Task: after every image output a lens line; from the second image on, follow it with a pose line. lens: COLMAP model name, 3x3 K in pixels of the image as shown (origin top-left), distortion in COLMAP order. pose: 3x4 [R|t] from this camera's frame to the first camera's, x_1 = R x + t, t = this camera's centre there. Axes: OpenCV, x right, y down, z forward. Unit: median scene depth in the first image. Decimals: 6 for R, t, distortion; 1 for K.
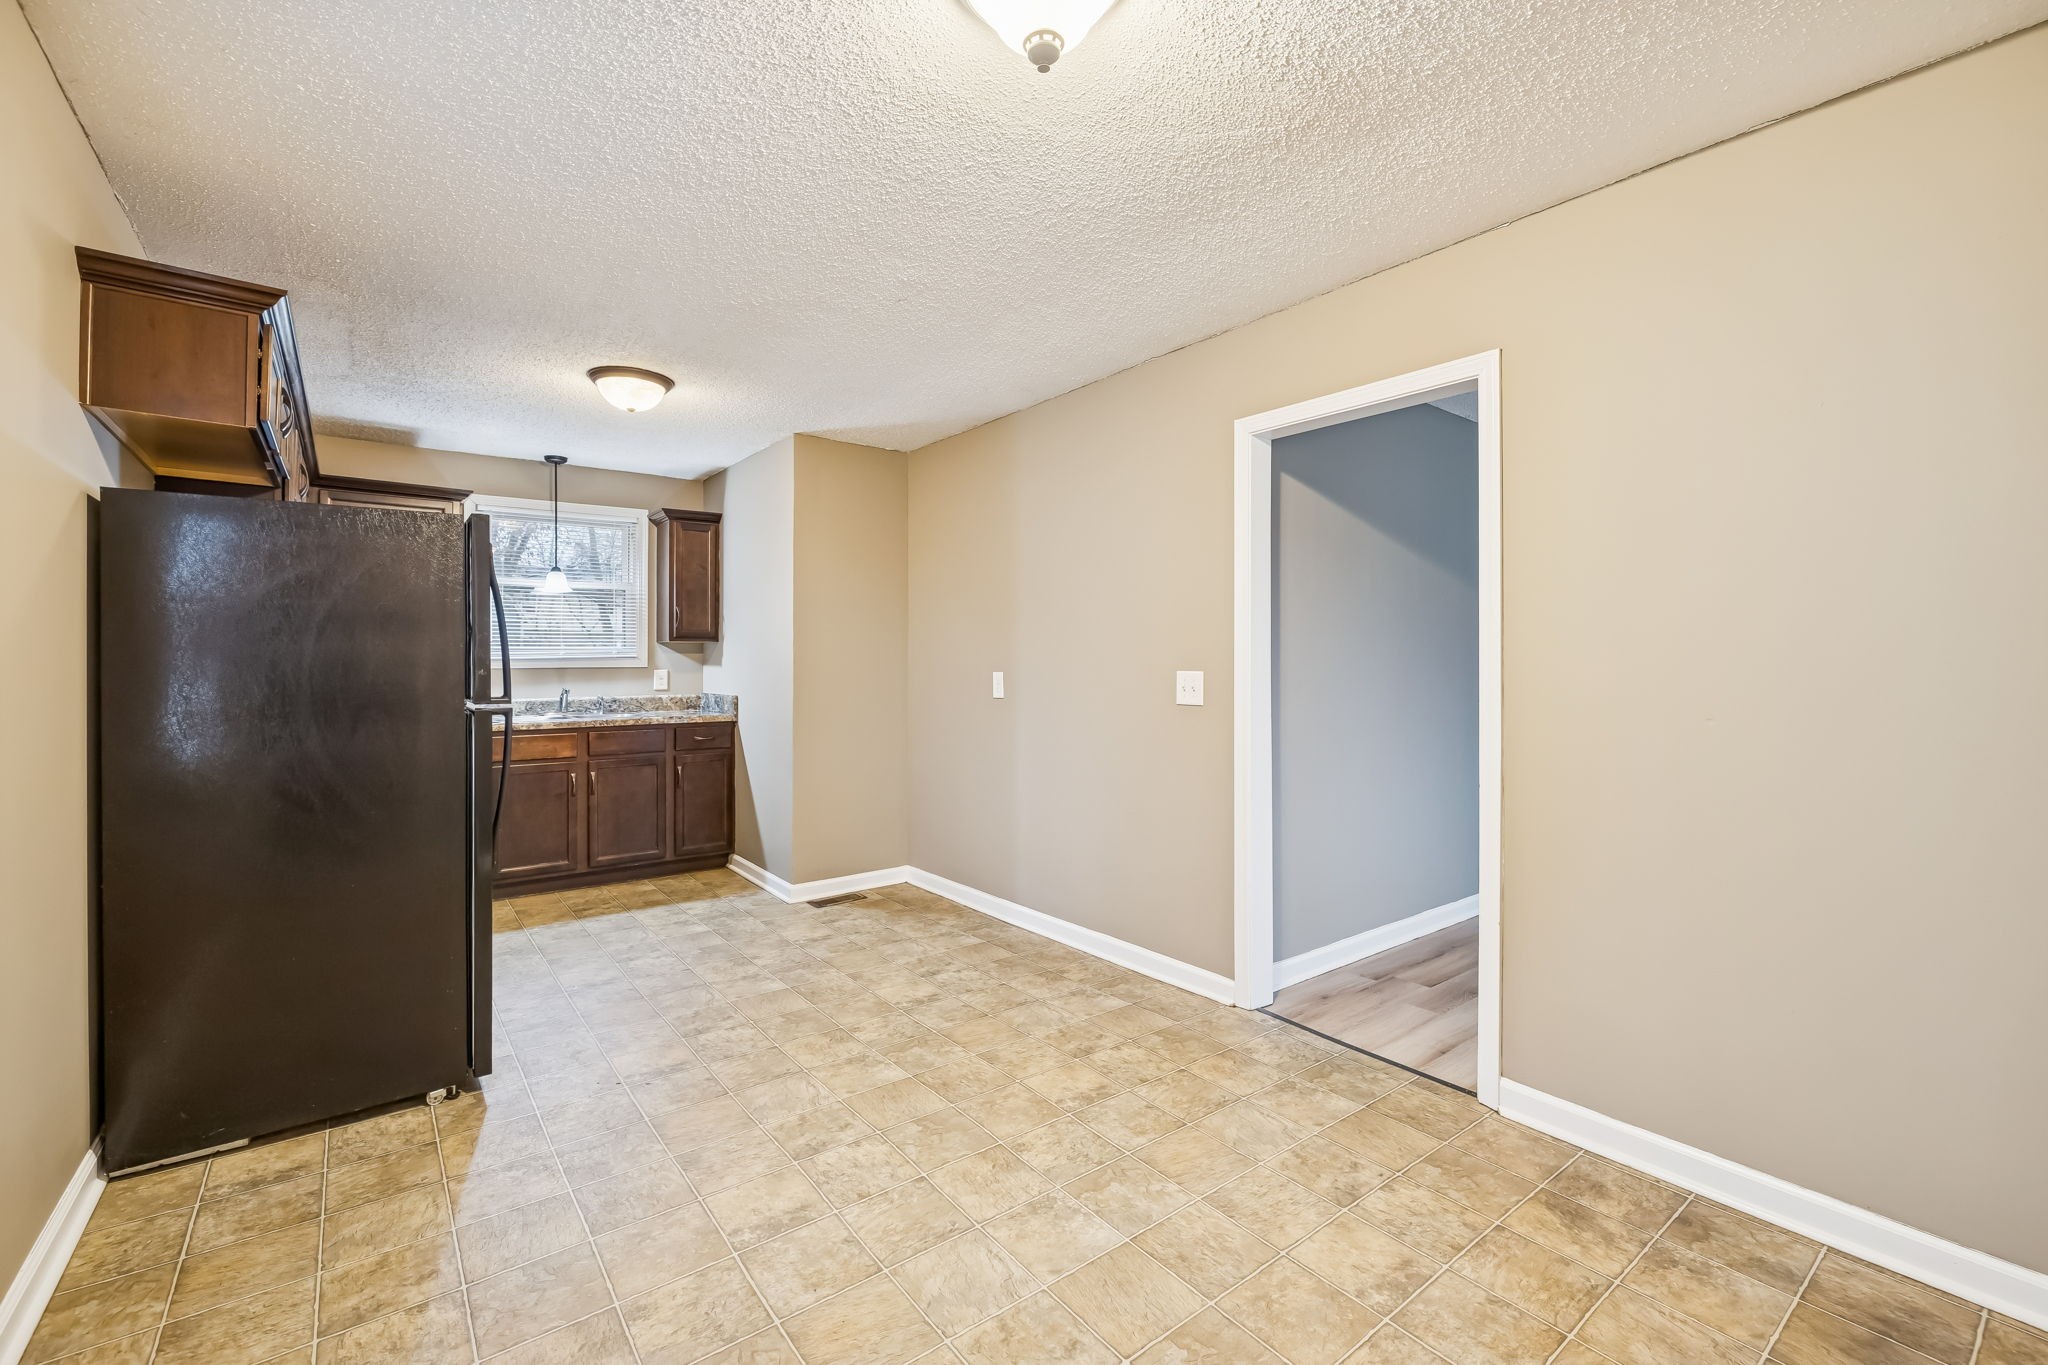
lens RADIAL K [[862.1, 0, 1016.0], [0, 862.1, 665.7], [0, 0, 1]] dist [-0.001483, -0.000355]
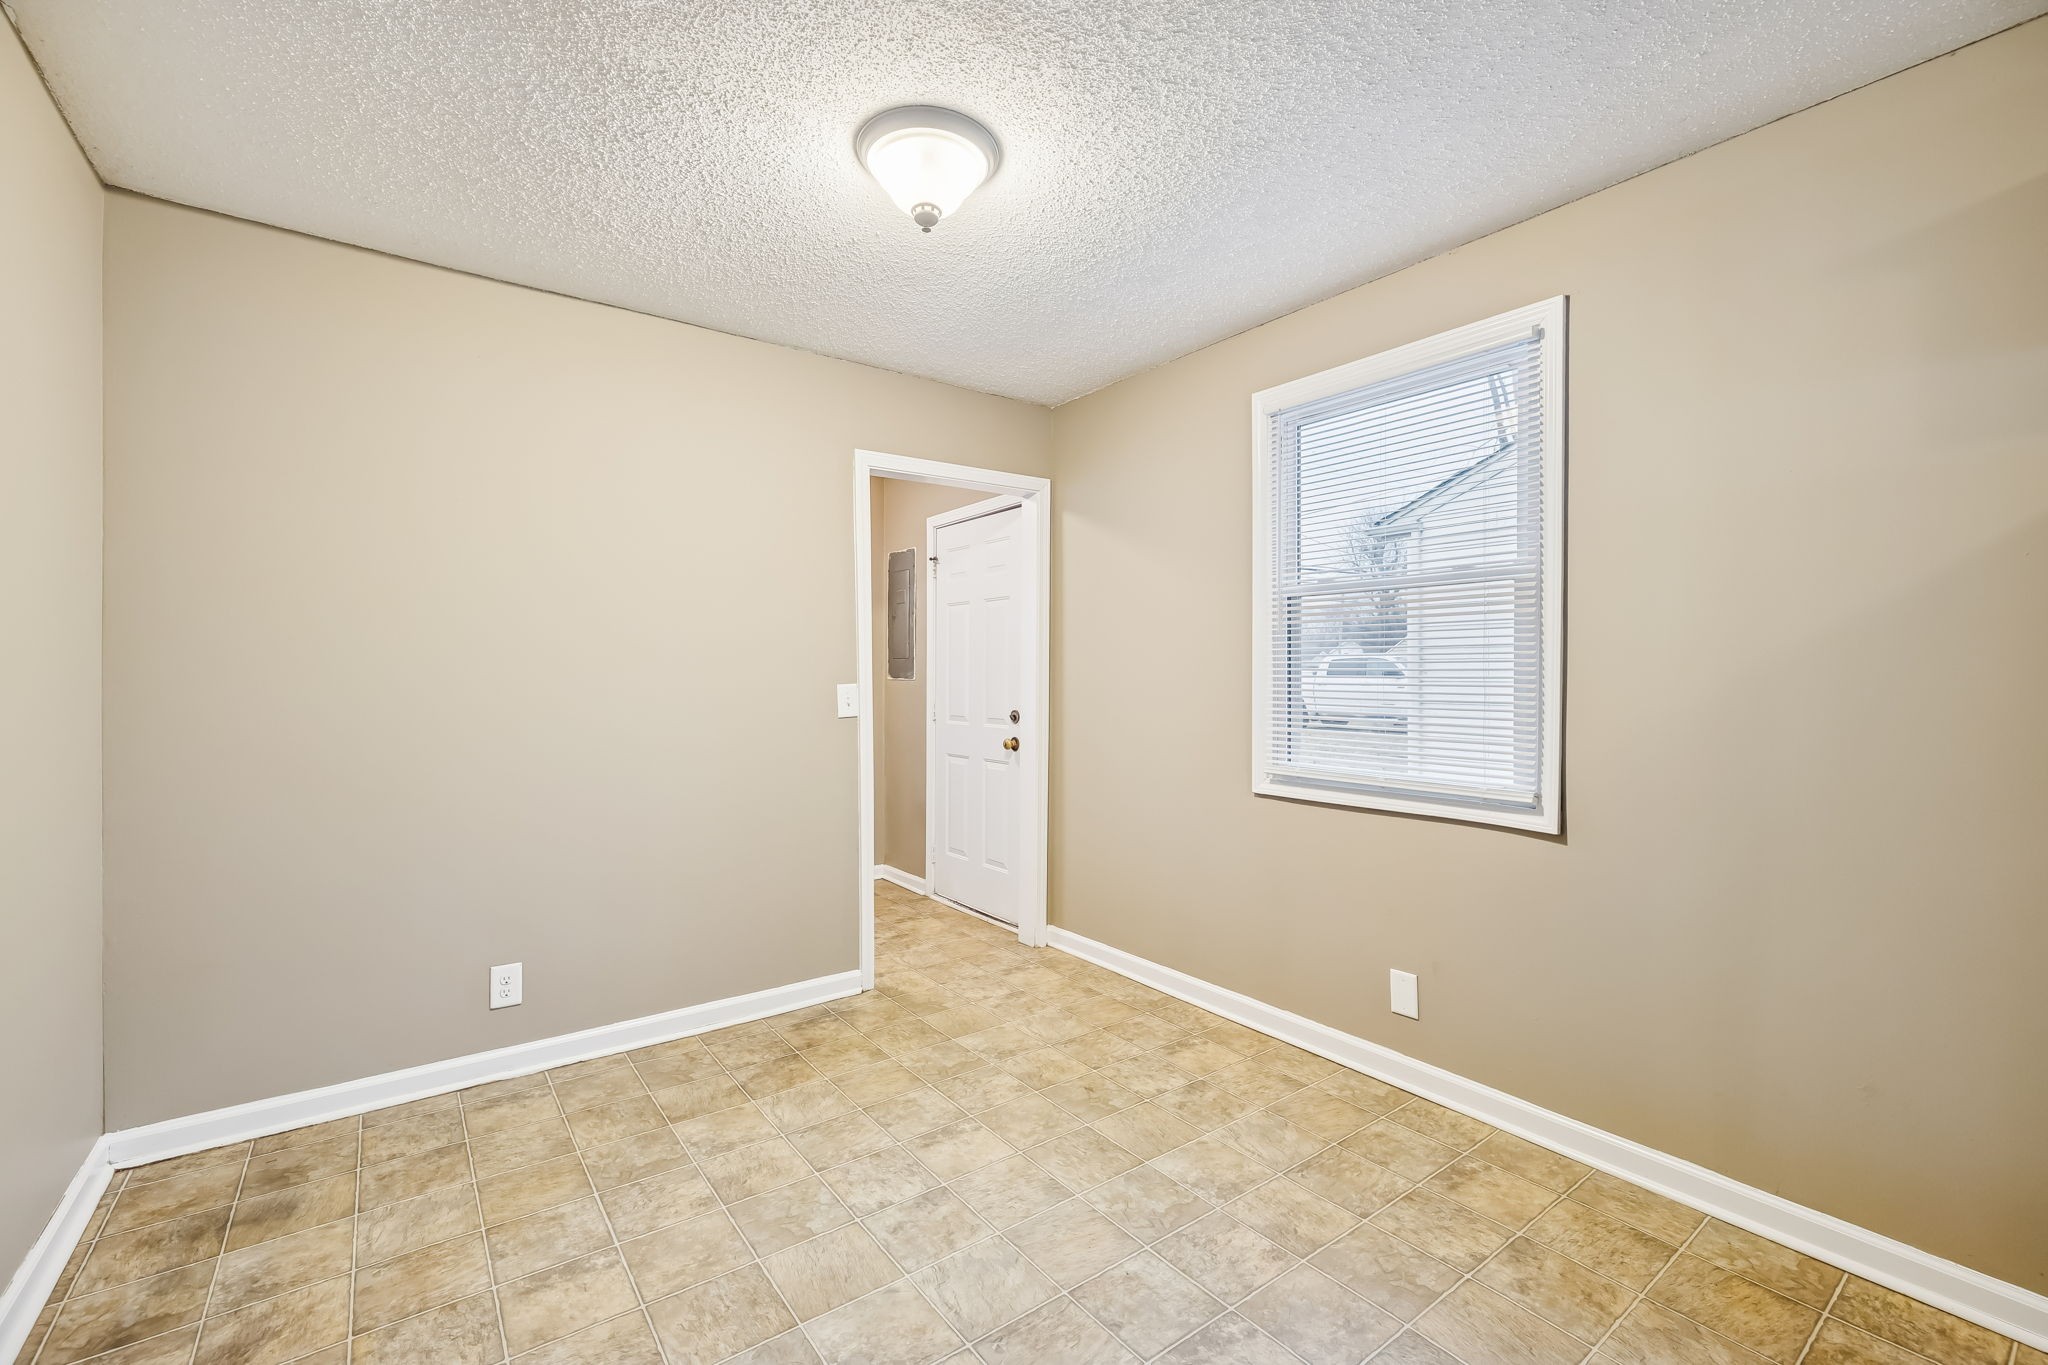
lens RADIAL K [[862.1, 0, 1016.0], [0, 862.1, 665.7], [0, 0, 1]] dist [-0.001483, -0.000355]
pose [[-0.999836, -0.000997, 0.018106, -0.112436], [-0.001113, 0.999979, -0.006397, -0.004754], [-0.018099, -0.006417, -0.999816, 1.981348]]
